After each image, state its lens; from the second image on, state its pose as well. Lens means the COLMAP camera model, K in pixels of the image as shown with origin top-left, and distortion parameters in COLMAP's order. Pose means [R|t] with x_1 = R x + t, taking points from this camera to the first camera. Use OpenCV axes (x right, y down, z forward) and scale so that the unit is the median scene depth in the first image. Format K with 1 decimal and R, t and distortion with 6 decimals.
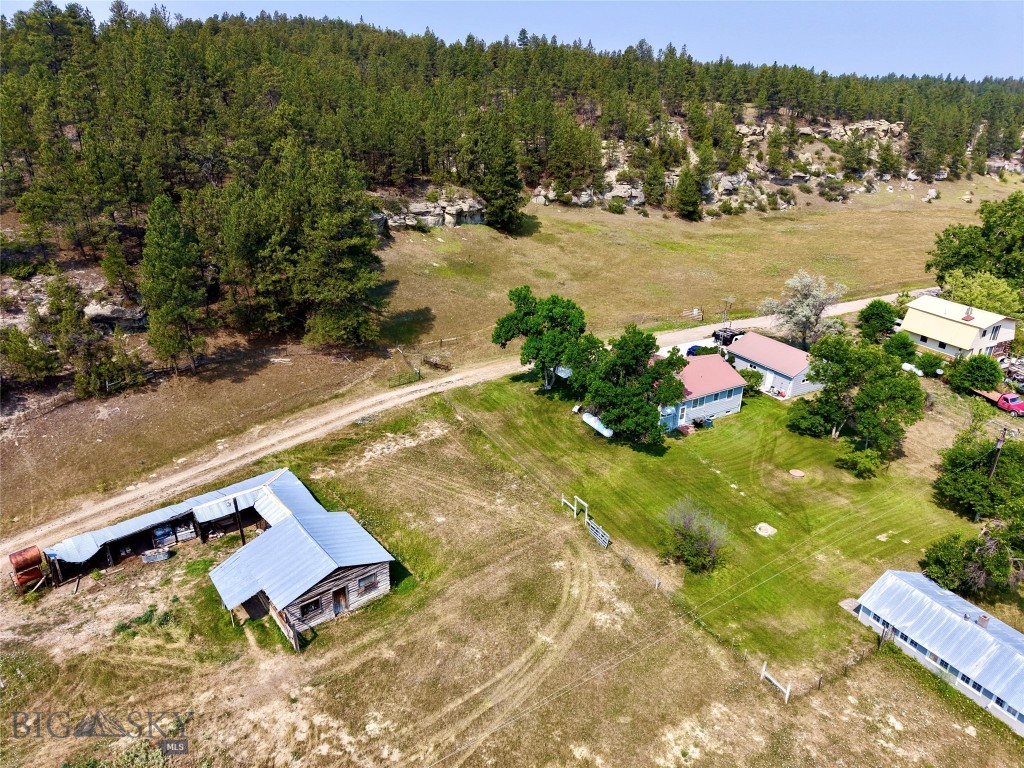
lens RADIAL K [[684.8, 0, 512.7], [0, 684.8, 381.5], [0, 0, 1]] dist [0.034172, -0.030569]
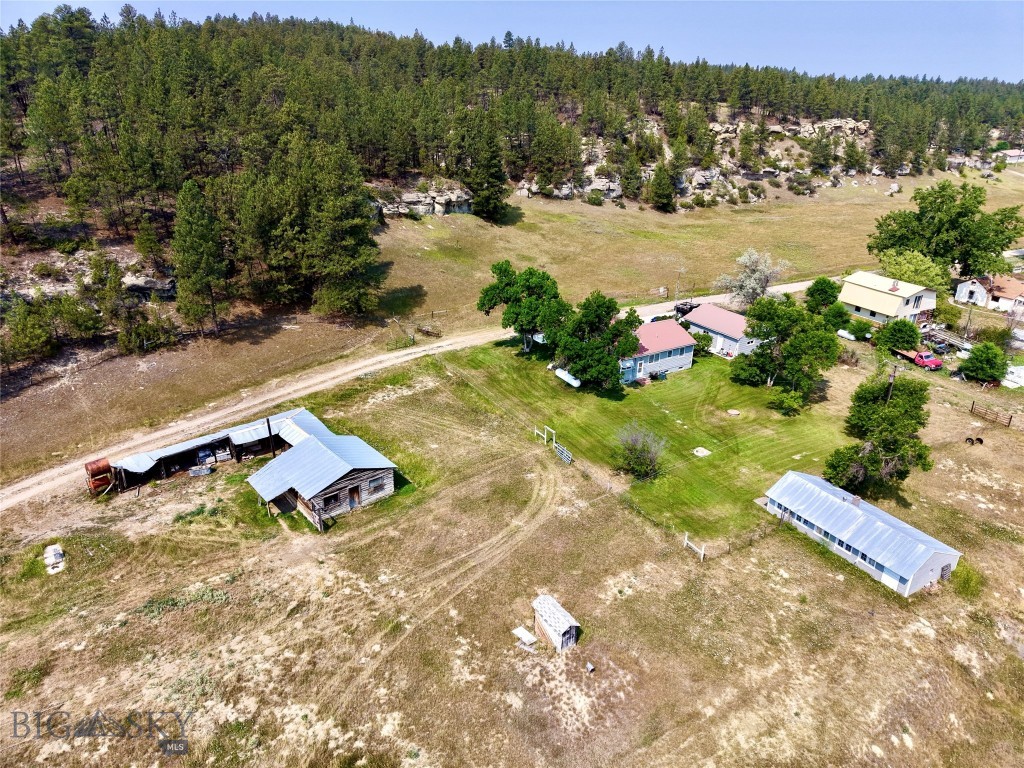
lens RADIAL K [[684.8, 0, 512.7], [0, 684.8, 381.5], [0, 0, 1]] dist [0.034172, -0.030569]
pose [[0.999879, -0.005624, 0.014494, 0.012092], [0.005629, 0.999984, -0.000291, 0.064756], [-0.014492, 0.000372, 0.999895, -0.149134]]
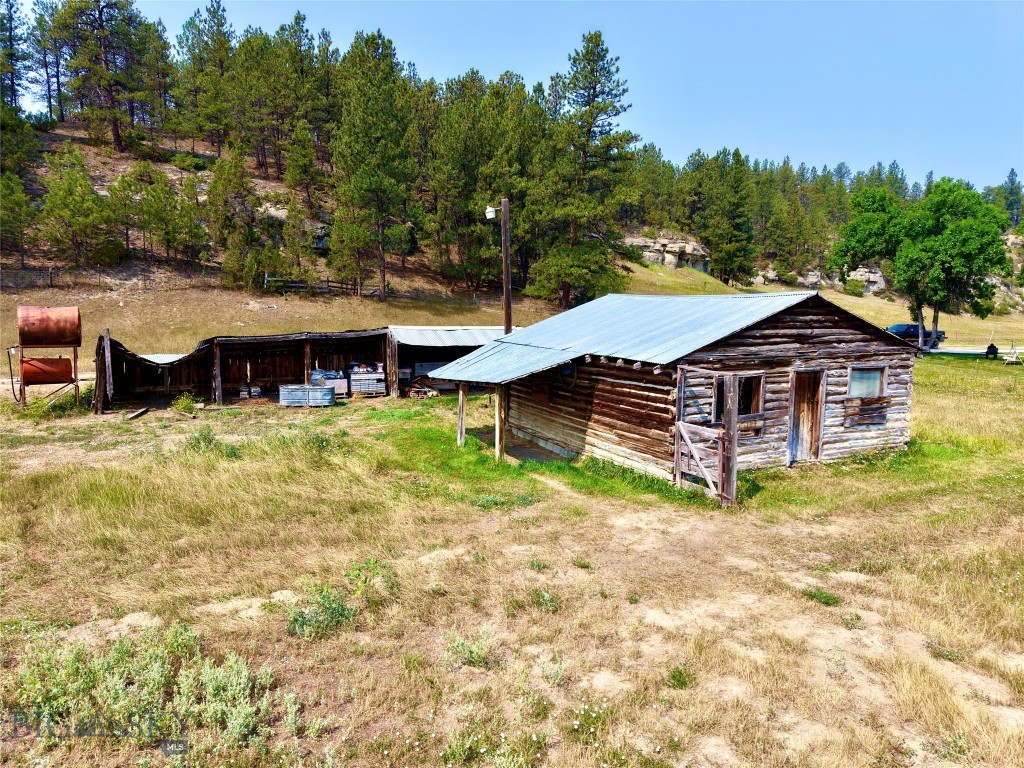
lens RADIAL K [[684.8, 0, 512.7], [0, 684.8, 381.5], [0, 0, 1]] dist [0.034172, -0.030569]
pose [[0.980538, 0.020695, -0.195235, -0.190925], [-0.074163, 0.959792, -0.270737, 0.236939], [0.181782, 0.279947, 0.942648, 0.385244]]
